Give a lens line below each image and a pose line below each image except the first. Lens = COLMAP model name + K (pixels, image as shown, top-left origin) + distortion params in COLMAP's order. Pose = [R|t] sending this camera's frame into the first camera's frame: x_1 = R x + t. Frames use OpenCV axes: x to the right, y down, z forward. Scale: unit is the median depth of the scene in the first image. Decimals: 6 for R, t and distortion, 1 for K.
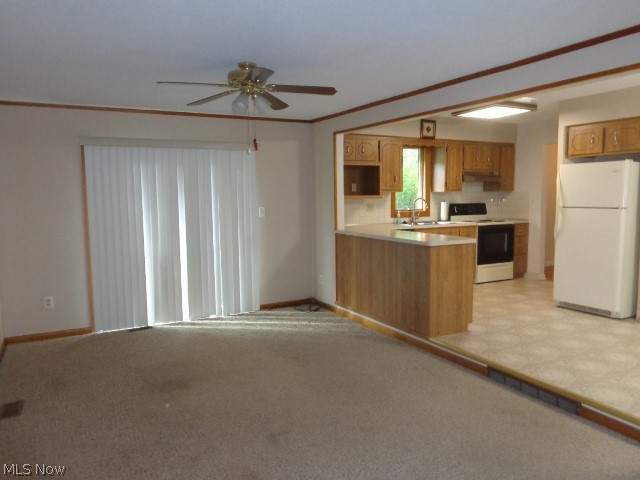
lens RADIAL K [[480.8, 0, 318.9], [0, 480.8, 241.0], [0, 0, 1]] dist [0.000885, -0.010627]
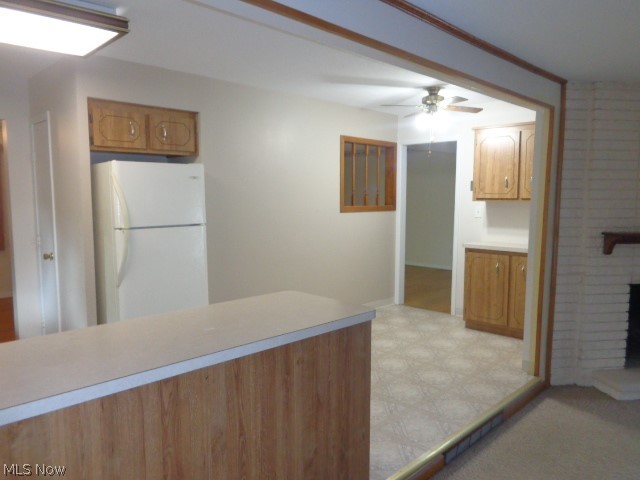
lens RADIAL K [[480.8, 0, 325.4], [0, 480.8, 239.6], [0, 0, 1]] dist [0.000885, -0.010627]
pose [[-0.264075, -0.078231, 0.961324, -0.184554], [0.094348, 0.989830, 0.106468, -0.103840], [-0.959876, 0.118814, -0.254009, 0.960008]]
